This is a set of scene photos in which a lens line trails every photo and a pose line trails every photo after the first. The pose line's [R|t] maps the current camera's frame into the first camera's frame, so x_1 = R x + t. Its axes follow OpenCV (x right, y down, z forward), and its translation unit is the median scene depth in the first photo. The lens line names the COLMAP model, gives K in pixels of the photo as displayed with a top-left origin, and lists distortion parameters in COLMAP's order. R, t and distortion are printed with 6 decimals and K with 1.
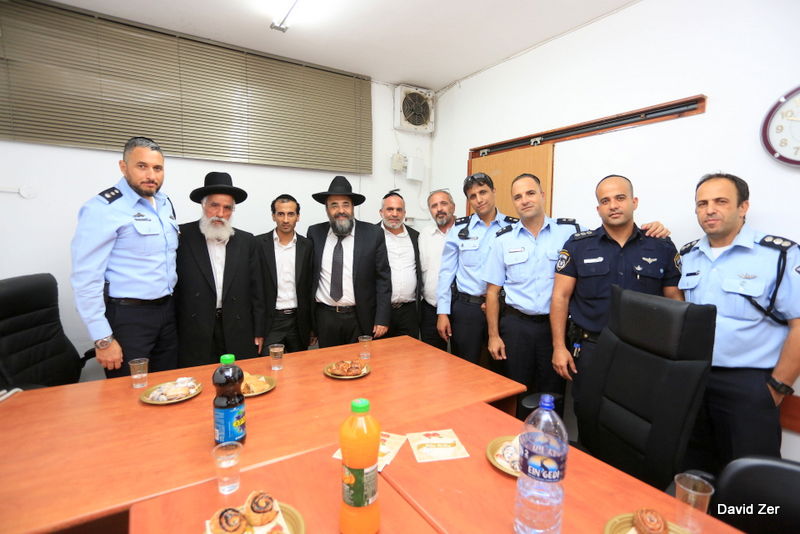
lens RADIAL K [[390.9, 0, 398.9], [0, 390.9, 264.0], [0, 0, 1]] dist [-0.033508, 0.000272]
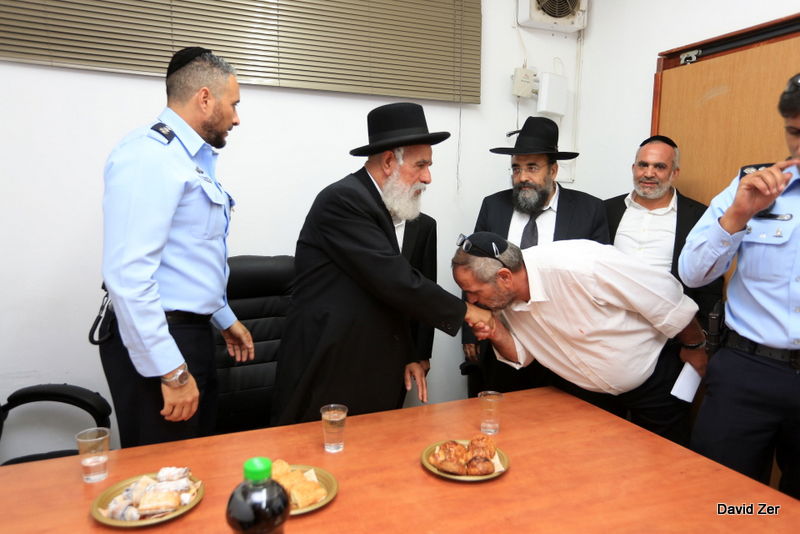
lens RADIAL K [[570.2, 0, 398.5], [0, 570.2, 268.1], [0, 0, 1]] dist [-0.003504, 0.005572]
pose [[0.989898, 0.014395, -0.141050, -0.121001], [-0.010694, 0.999579, 0.026966, -0.009588], [0.141379, -0.025186, 0.989635, 0.236183]]
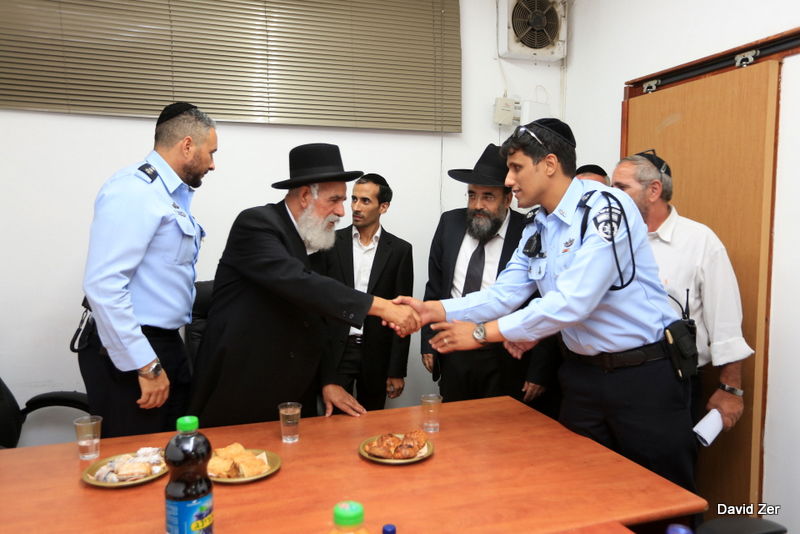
lens RADIAL K [[620.7, 0, 400.0], [0, 620.7, 267.0], [0, 0, 1]] dist [-0.003706, 0.034233]
pose [[0.976896, -0.000909, -0.213711, 0.087853], [-0.002595, 0.999867, -0.016113, -0.001673], [0.213698, 0.016295, 0.976764, 0.034542]]
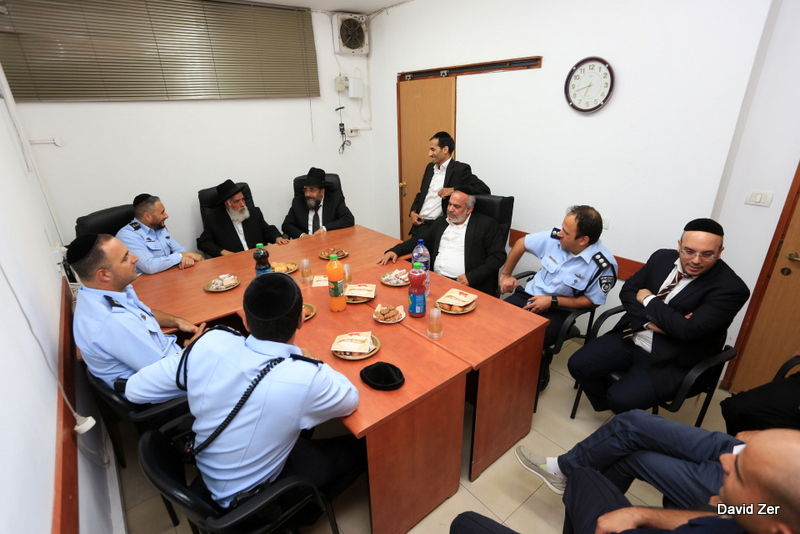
lens RADIAL K [[406.9, 0, 403.0], [0, 406.9, 268.7], [0, 0, 1]] dist [-0.064003, 0.030429]
pose [[0.991610, -0.084298, 0.098000, 0.036770], [0.051986, 0.954163, 0.294736, -0.136784], [-0.118354, -0.287169, 0.950540, -0.705276]]
